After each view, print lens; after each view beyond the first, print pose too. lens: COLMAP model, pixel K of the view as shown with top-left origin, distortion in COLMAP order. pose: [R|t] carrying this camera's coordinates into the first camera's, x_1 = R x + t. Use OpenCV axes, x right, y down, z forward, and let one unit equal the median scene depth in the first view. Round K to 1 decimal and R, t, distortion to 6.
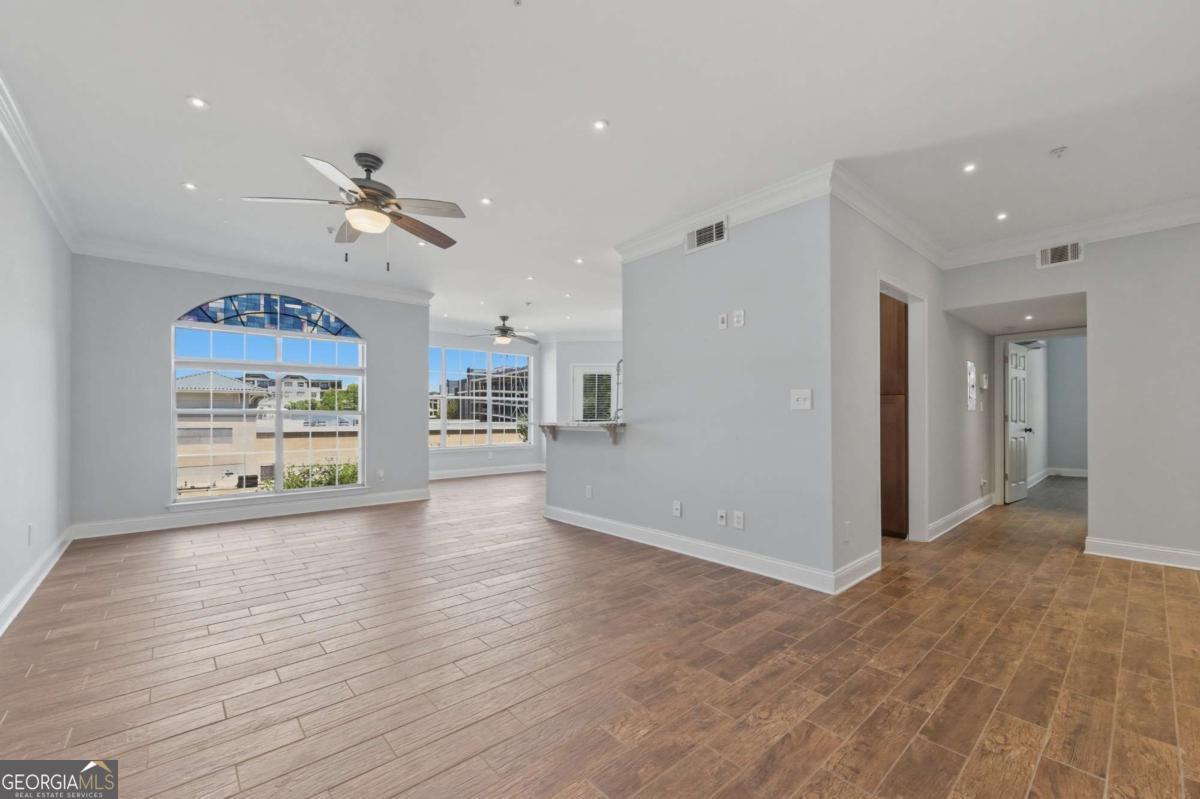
lens RADIAL K [[484.7, 0, 596.5], [0, 484.7, 417.3], [0, 0, 1]] dist [0.000296, 0.000011]
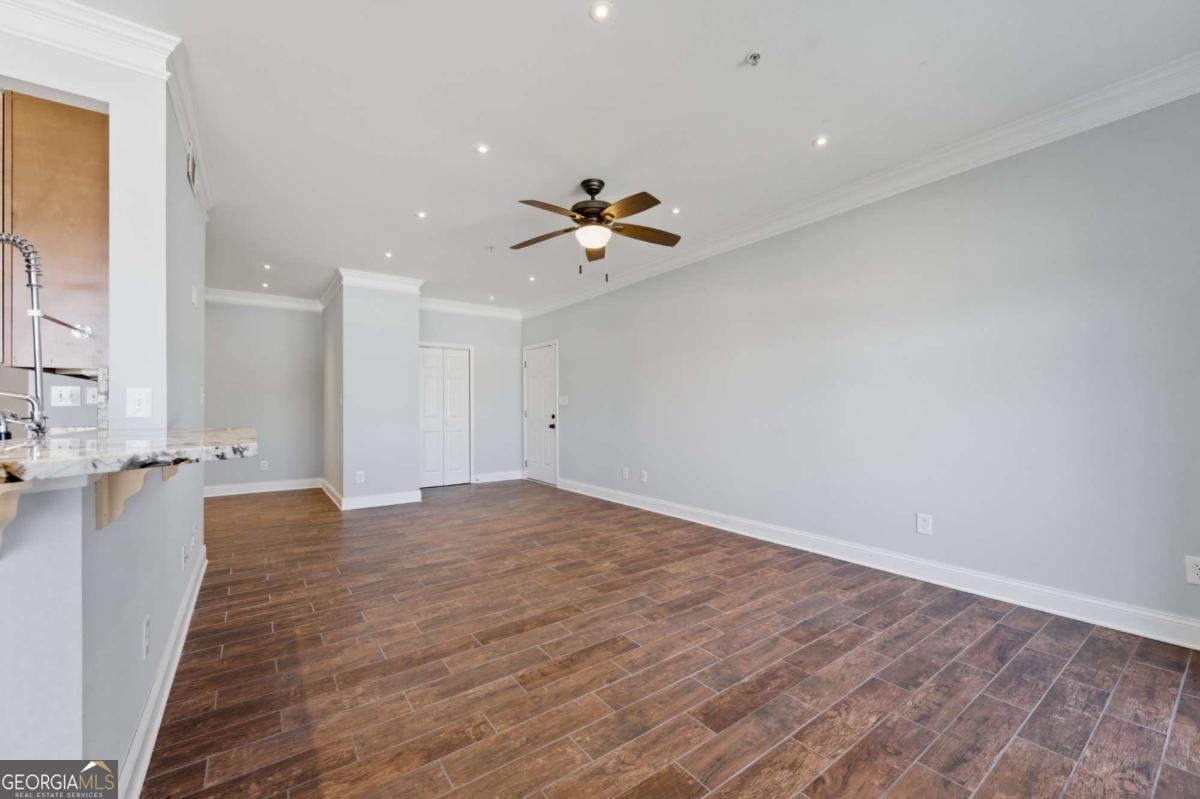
lens RADIAL K [[483.4, 0, 598.4], [0, 483.4, 403.1], [0, 0, 1]] dist [0.000544, -0.000113]
pose [[-0.996293, 0.005790, 0.085834, -0.334487], [0.005303, 0.999969, -0.005903, -0.006148], [-0.085865, -0.005426, -0.996292, 1.218676]]
